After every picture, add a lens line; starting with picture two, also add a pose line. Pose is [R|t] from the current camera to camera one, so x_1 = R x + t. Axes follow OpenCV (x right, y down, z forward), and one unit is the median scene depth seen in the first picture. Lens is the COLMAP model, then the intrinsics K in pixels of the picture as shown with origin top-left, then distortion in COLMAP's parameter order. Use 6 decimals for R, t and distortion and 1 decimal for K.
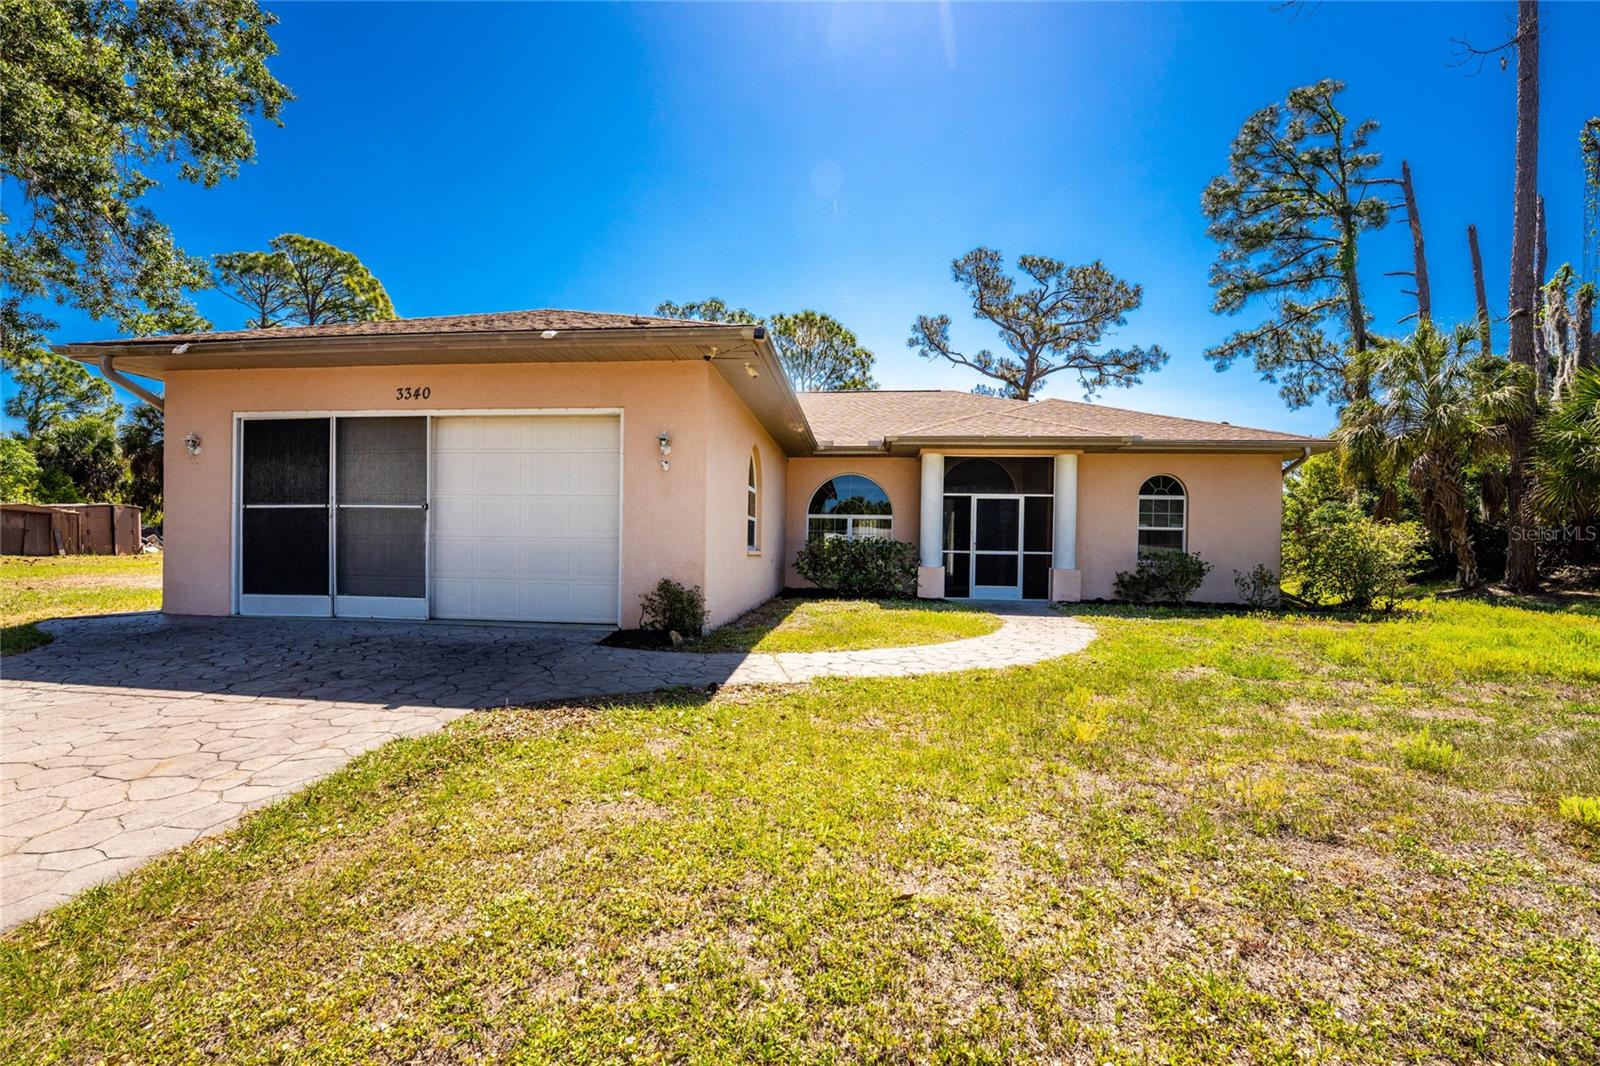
lens RADIAL K [[677.3, 0, 777.9], [0, 677.3, 555.6], [0, 0, 1]] dist [-0.023988, 0.000950]
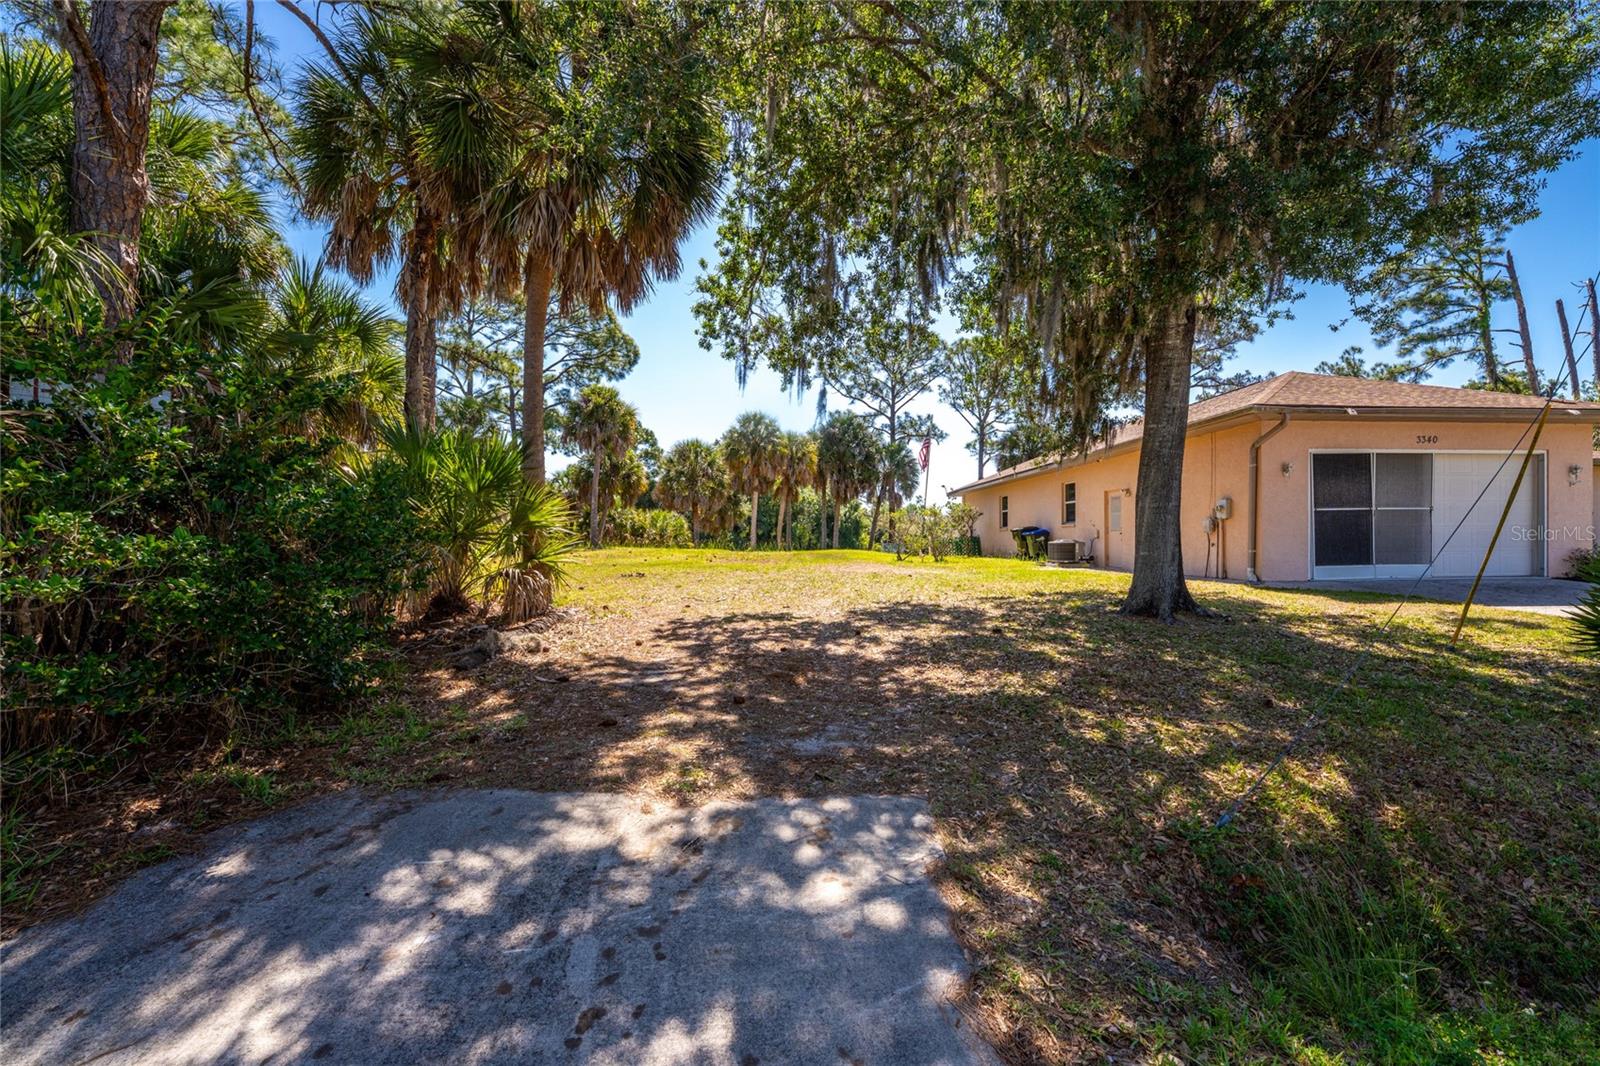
lens RADIAL K [[649.2, 0, 815.9], [0, 649.2, 539.1], [0, 0, 1]] dist [-0.030168, 0.004945]
pose [[0.989052, -0.021805, 0.145946, -0.742934], [0.023613, 0.999664, -0.010670, -0.005265], [-0.145665, 0.013999, 0.989235, -0.104434]]
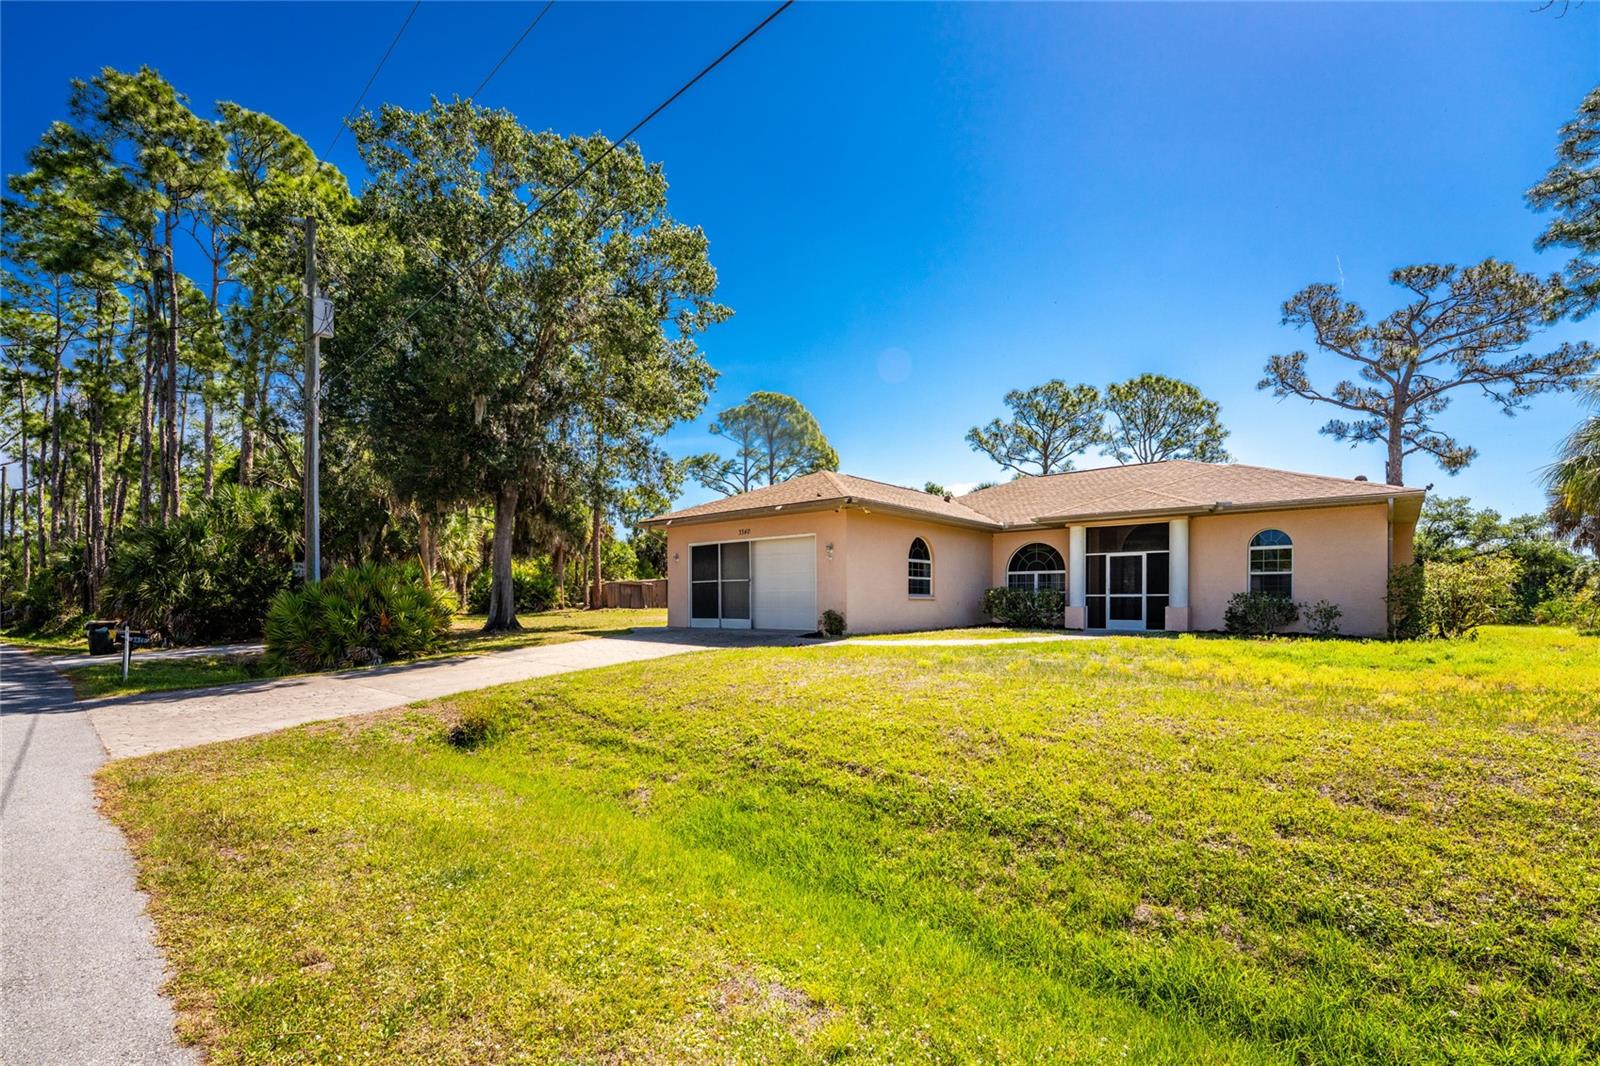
lens RADIAL K [[649.2, 0, 799.8], [0, 649.2, 602.3], [0, 0, 1]] dist [-0.030168, 0.004945]
pose [[0.824399, -0.014342, -0.565828, 0.298885], [0.007430, 0.999867, -0.014518, 0.013573], [0.565961, 0.007765, 0.824395, -0.254082]]
